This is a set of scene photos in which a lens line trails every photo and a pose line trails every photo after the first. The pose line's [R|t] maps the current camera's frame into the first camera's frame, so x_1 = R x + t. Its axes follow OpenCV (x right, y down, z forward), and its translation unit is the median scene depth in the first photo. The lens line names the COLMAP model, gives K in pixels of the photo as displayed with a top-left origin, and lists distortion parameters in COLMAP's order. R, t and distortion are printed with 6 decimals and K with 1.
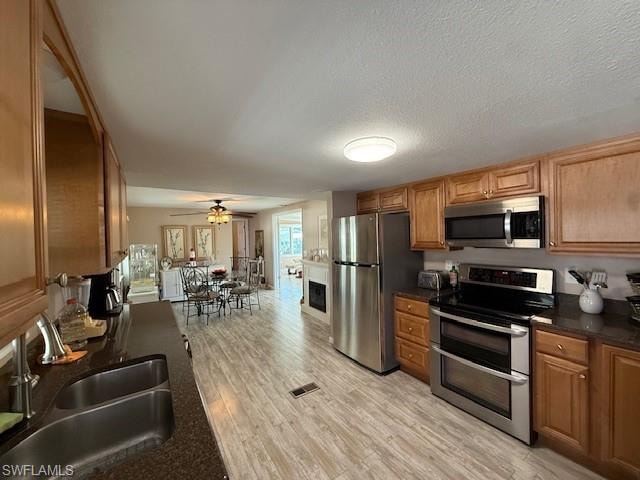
lens RADIAL K [[254.3, 0, 317.8], [0, 254.3, 237.8], [0, 0, 1]] dist [-0.012695, -0.000202]
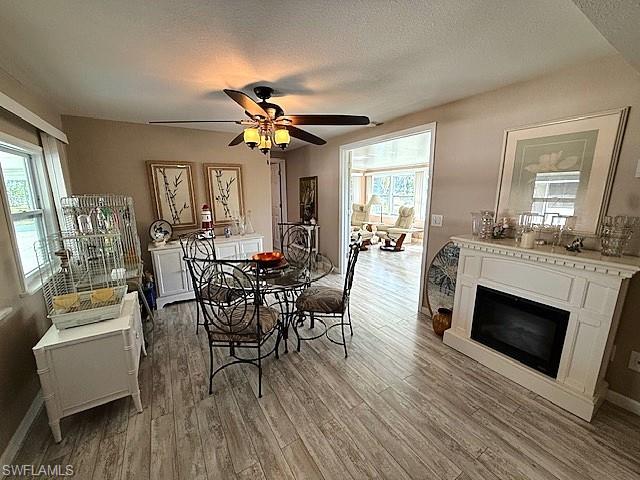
lens RADIAL K [[254.3, 0, 318.4], [0, 254.3, 241.3], [0, 0, 1]] dist [-0.012695, -0.000202]
pose [[0.999385, 0.020924, -0.028129, -0.231290], [-0.015496, 0.983374, 0.180927, 0.015104], [0.031447, -0.180380, 0.983094, 0.447898]]
